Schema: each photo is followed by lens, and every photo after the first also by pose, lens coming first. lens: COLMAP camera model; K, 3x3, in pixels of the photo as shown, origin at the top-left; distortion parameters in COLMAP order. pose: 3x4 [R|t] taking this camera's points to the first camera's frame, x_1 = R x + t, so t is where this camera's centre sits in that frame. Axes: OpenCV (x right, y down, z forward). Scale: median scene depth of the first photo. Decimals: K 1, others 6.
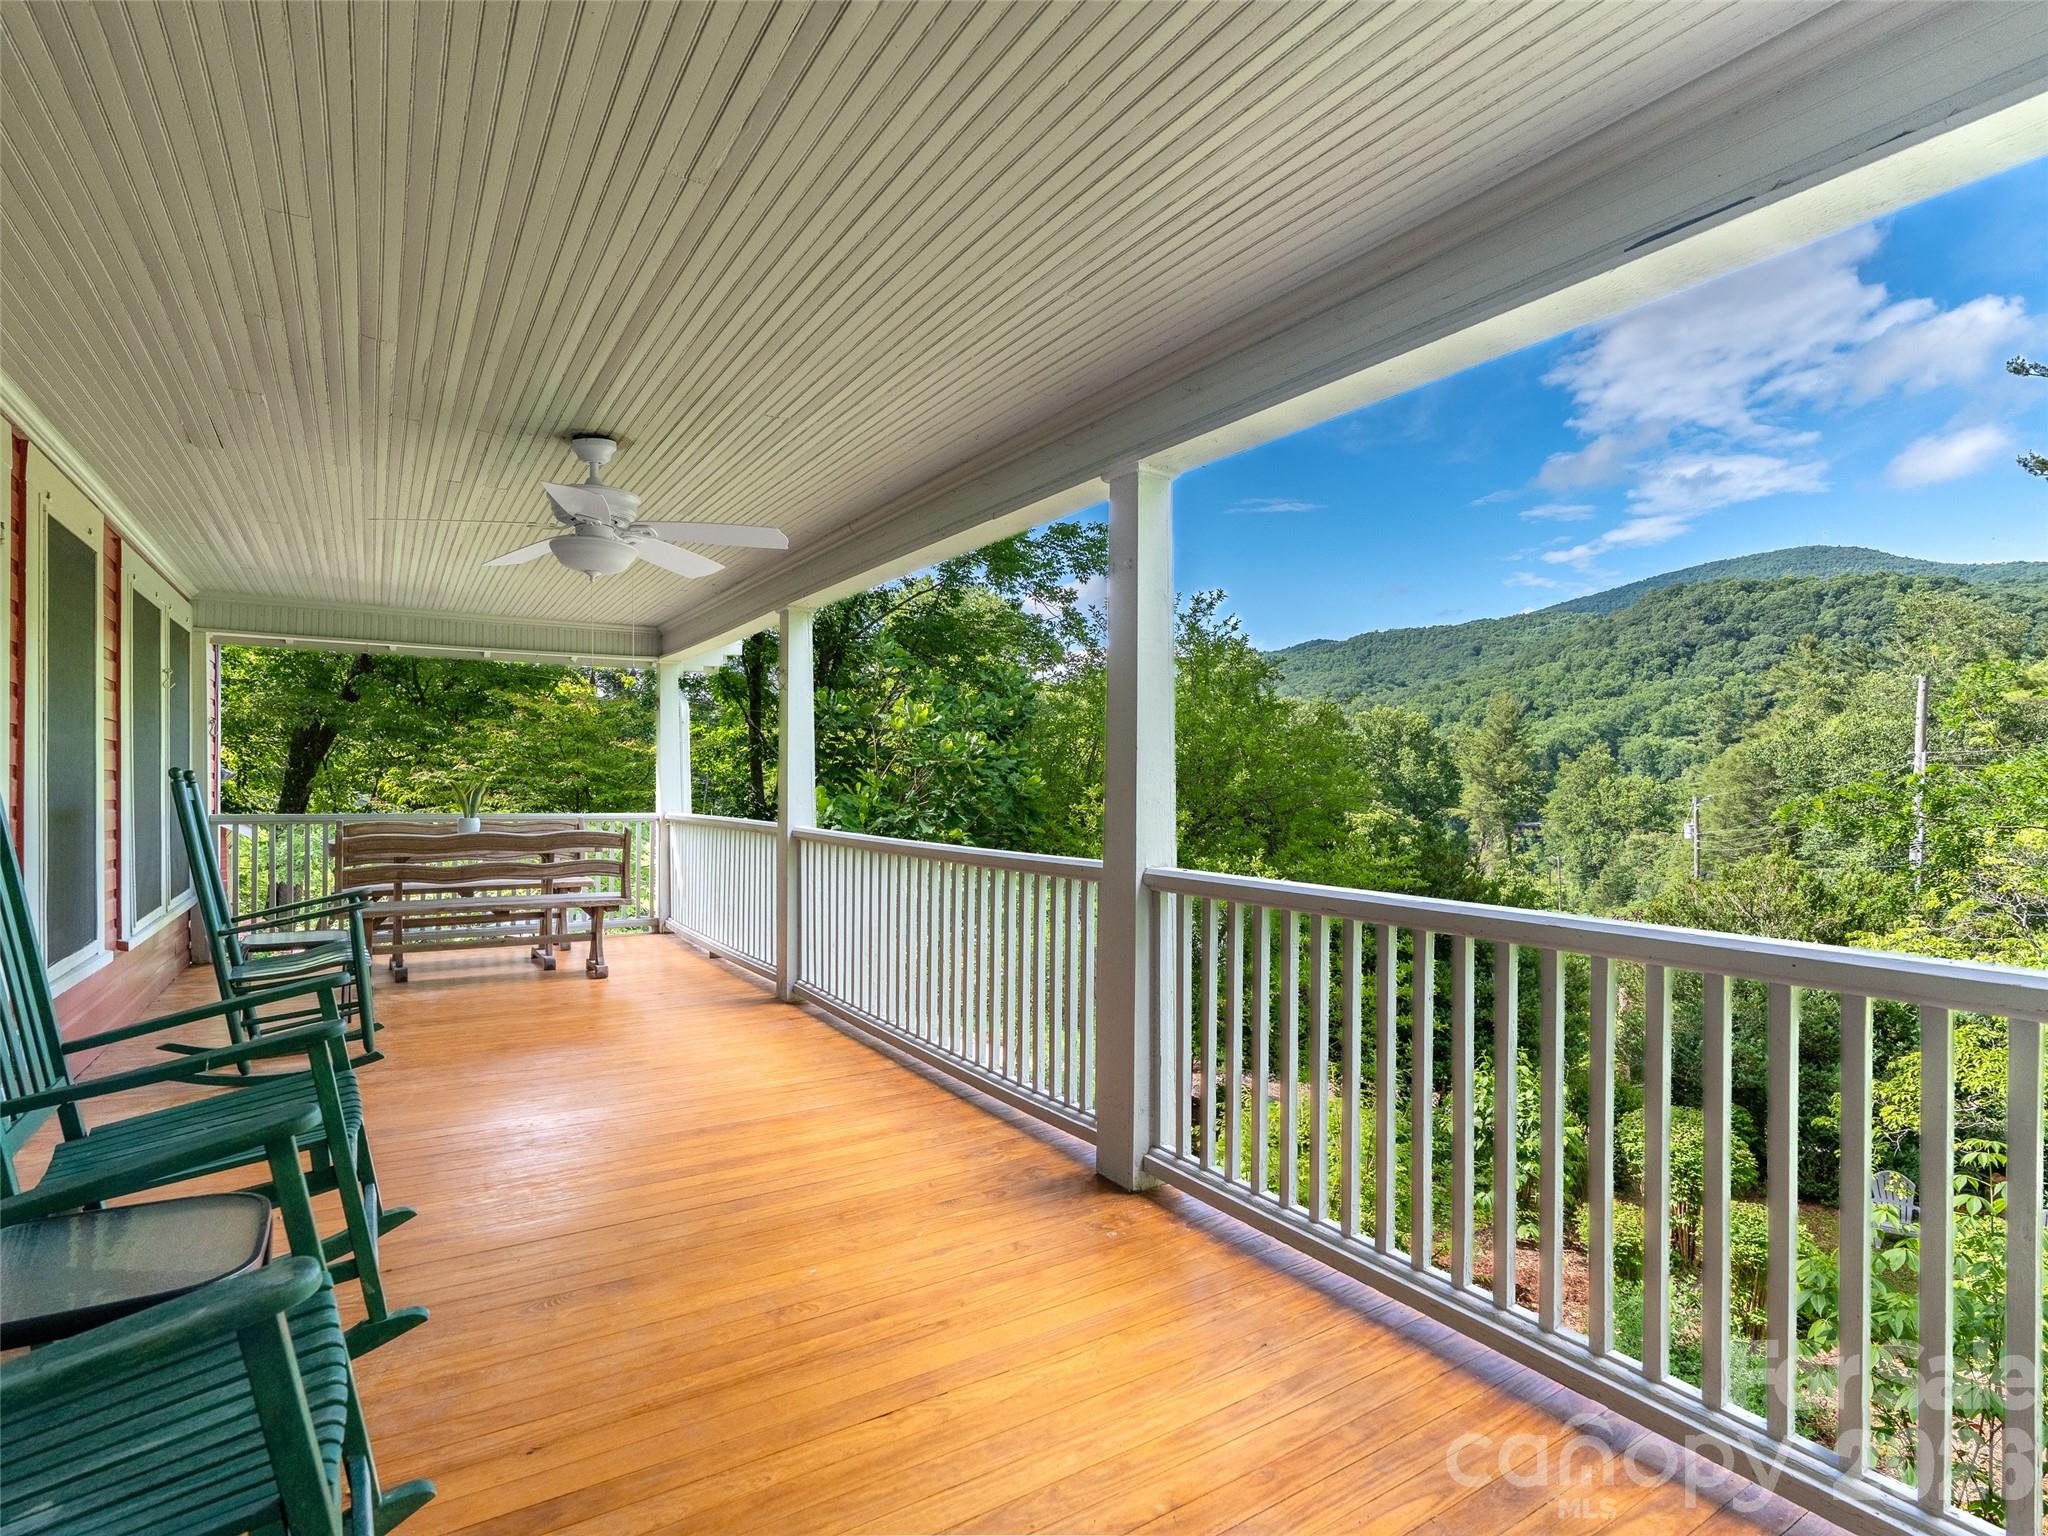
lens RADIAL K [[1036.9, 0, 1024.0], [0, 1036.9, 768.0], [0, 0, 1]] dist [-0.005996, 0.000277]
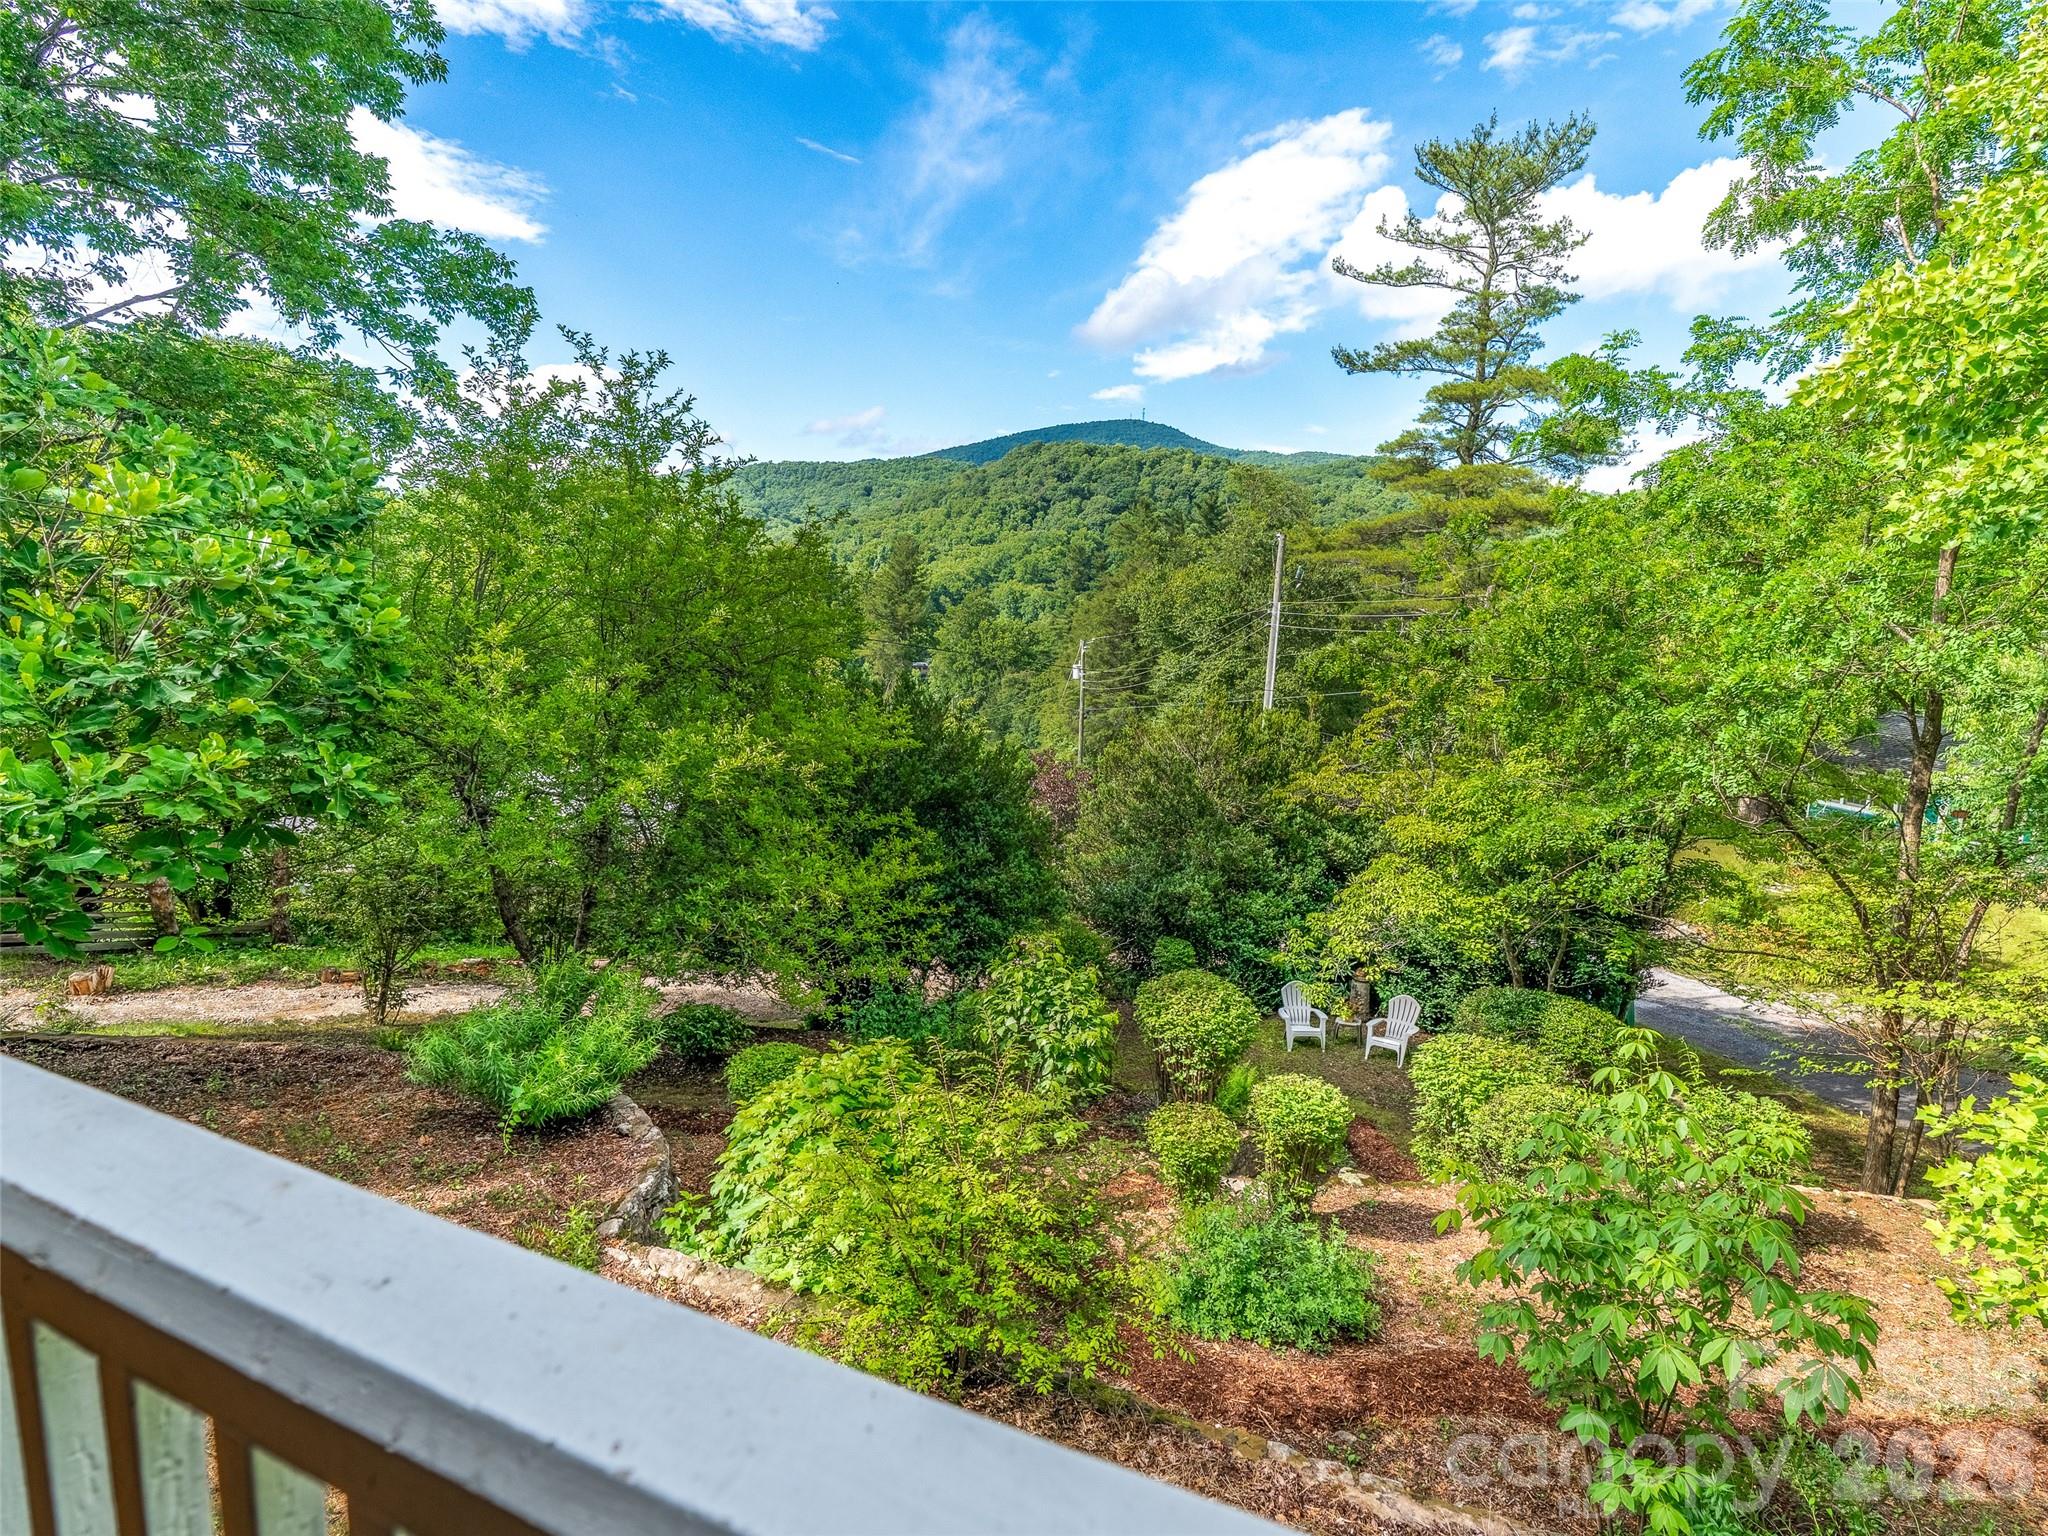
lens RADIAL K [[1078.2, 0, 1019.4], [0, 1078.2, 783.1], [0, 0, 1]] dist [-0.007091, -0.000195]
pose [[0.851943, -0.065394, 0.519535, -0.007000], [-0.019896, 0.987412, 0.156911, 0.001743], [-0.523257, -0.144016, 0.839918, 0.182210]]
